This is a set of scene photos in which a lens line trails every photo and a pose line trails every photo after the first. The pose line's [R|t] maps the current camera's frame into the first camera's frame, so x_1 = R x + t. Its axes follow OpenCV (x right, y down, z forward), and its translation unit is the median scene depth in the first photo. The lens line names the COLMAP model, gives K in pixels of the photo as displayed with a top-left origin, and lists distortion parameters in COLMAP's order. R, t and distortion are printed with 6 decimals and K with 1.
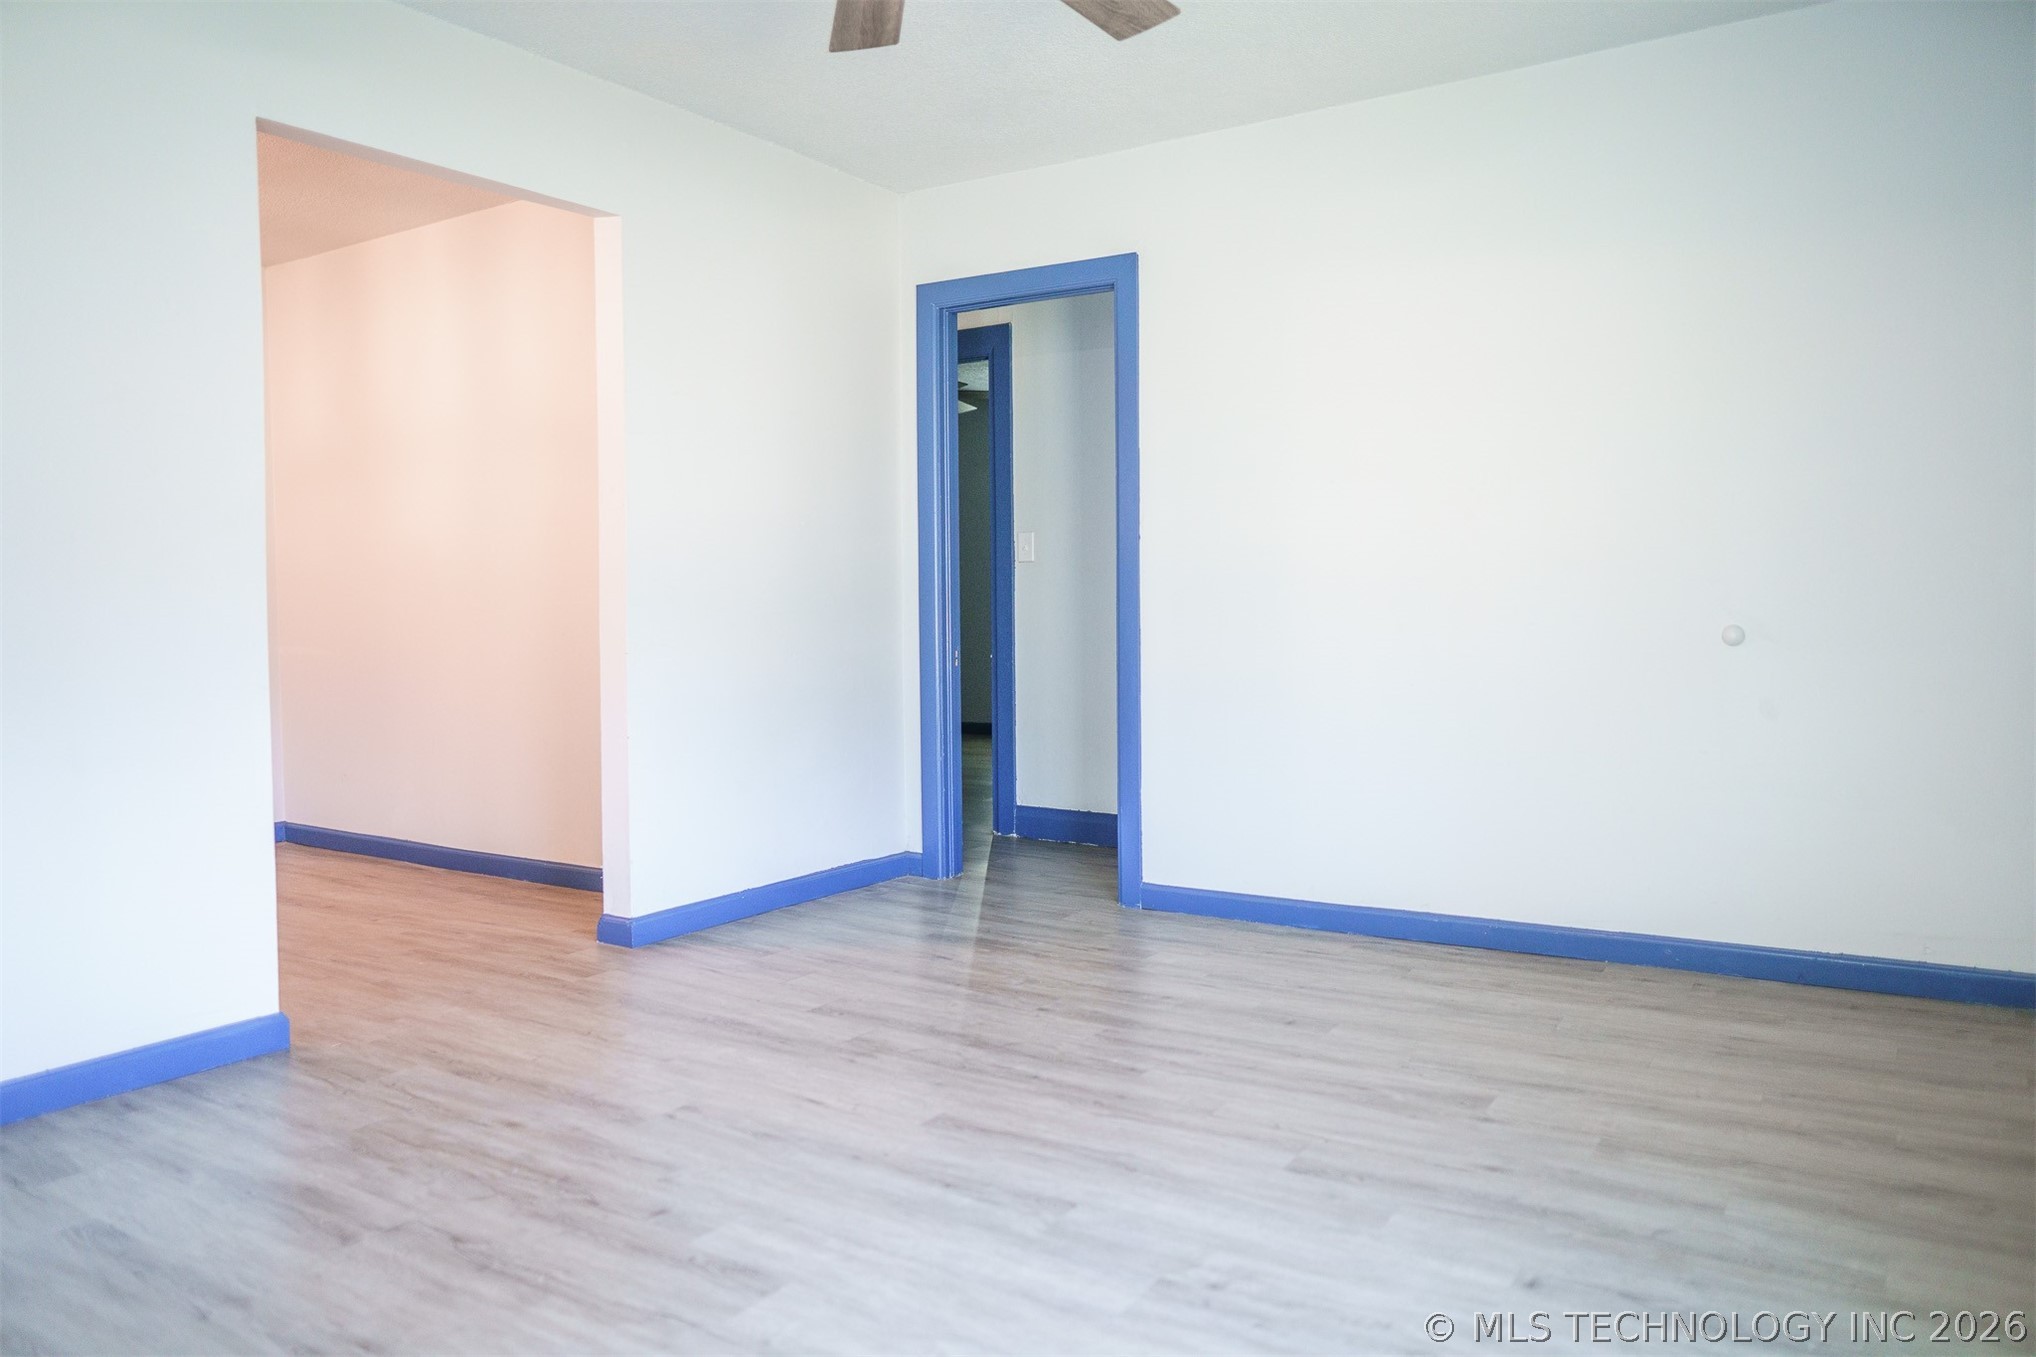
lens RADIAL K [[1429.8, 0, 1018.3], [0, 1429.8, 676.6], [0, 0, 1]] dist [-0.029436, 0.009691]
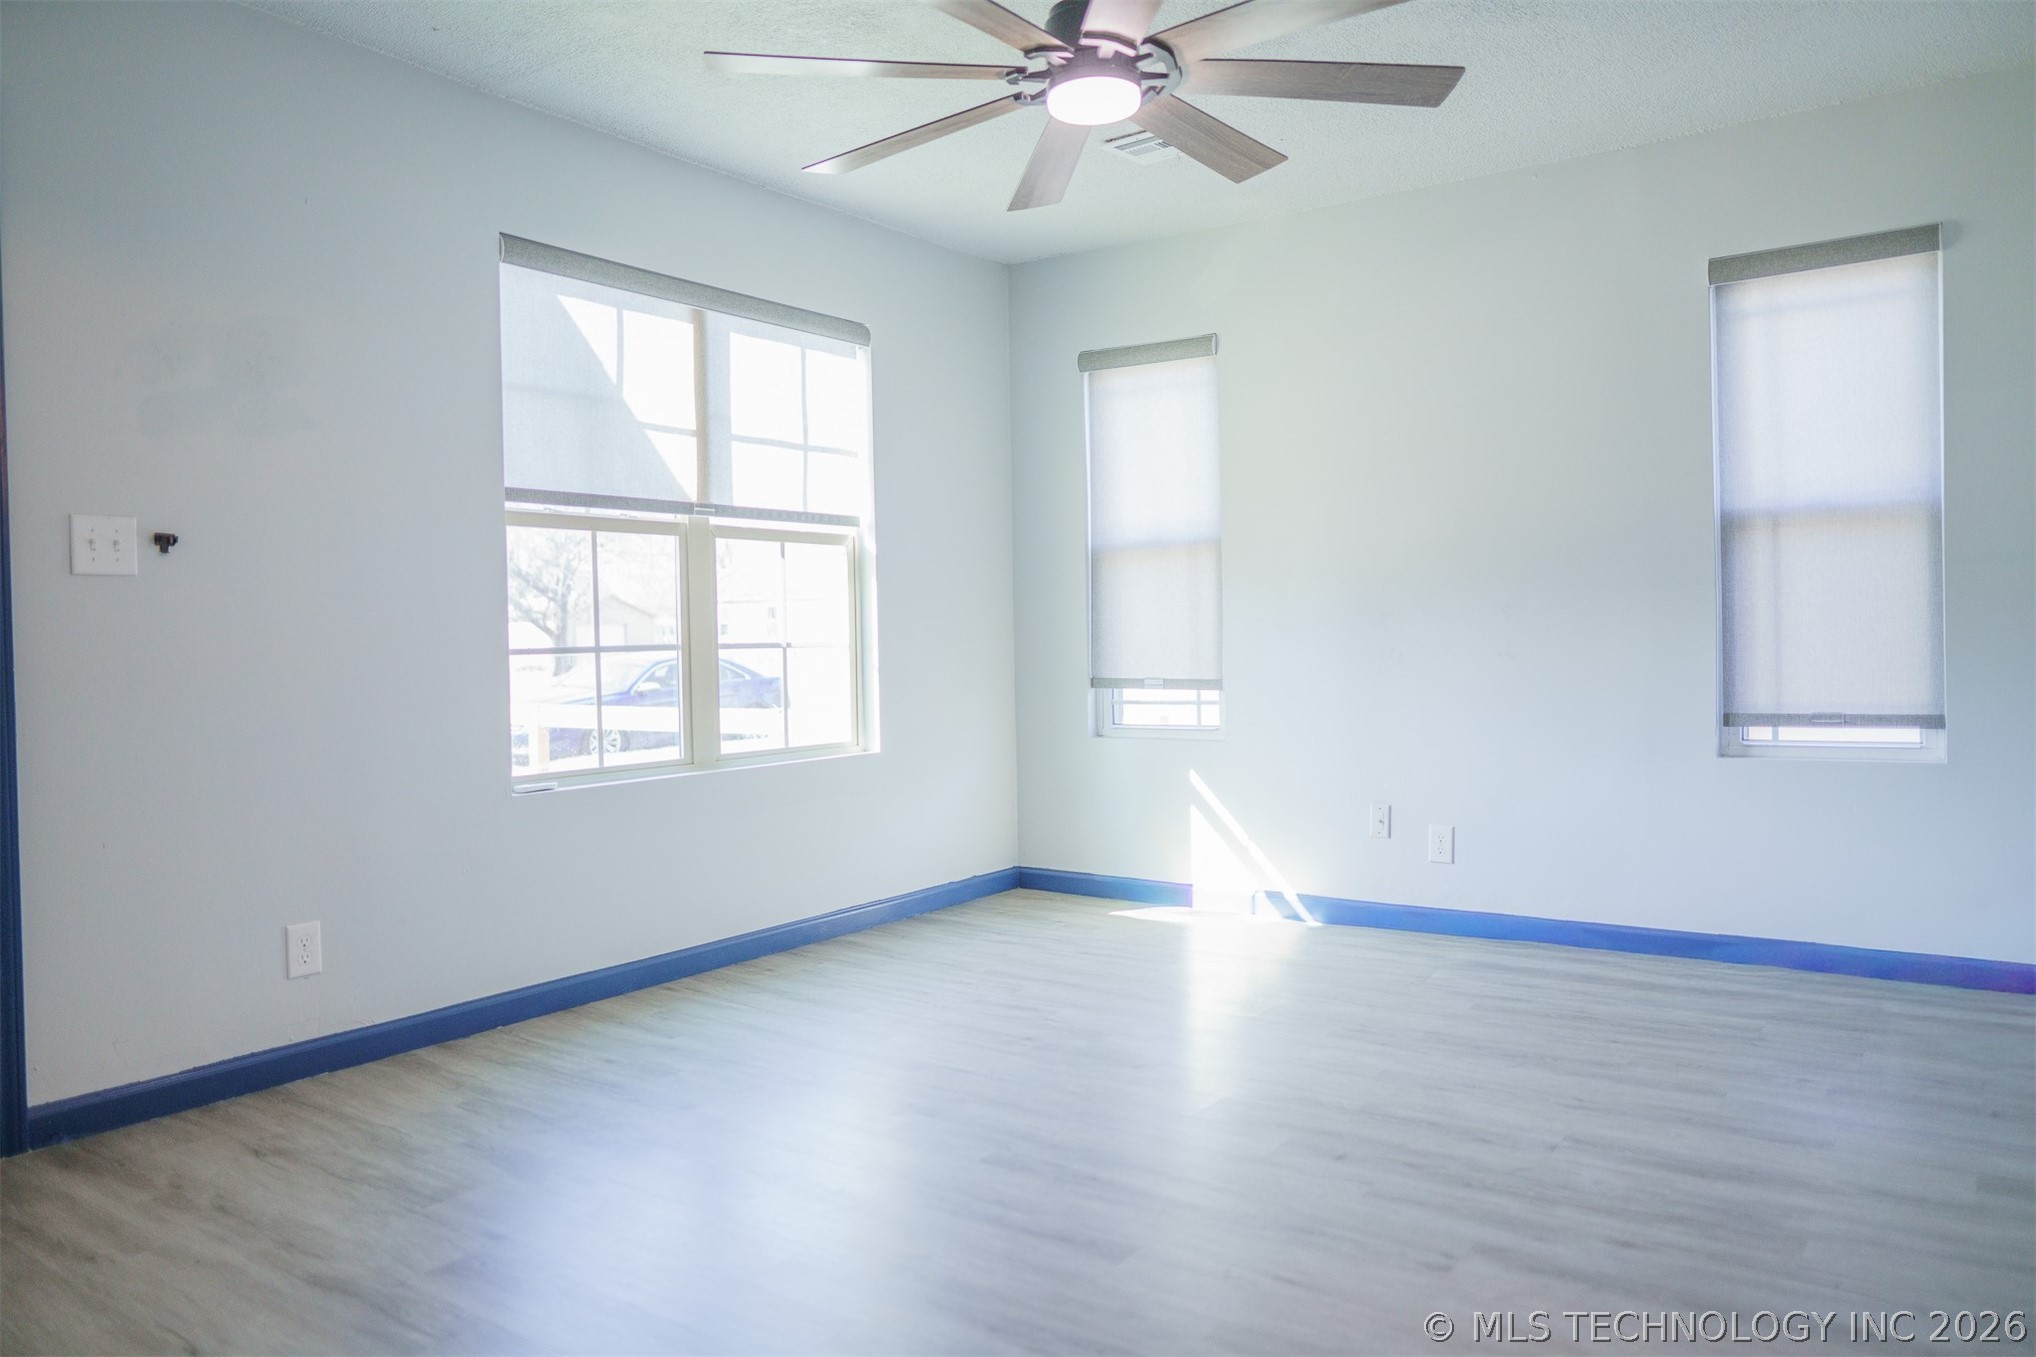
lens RADIAL K [[1429.8, 0, 1014.9], [0, 1429.8, 676.6], [0, 0, 1]] dist [-0.029436, 0.009691]
pose [[-0.999066, 0.025815, 0.034661, -0.034478], [0.028520, 0.996389, 0.079977, -0.102362], [-0.032471, 0.080891, -0.996194, 1.923285]]
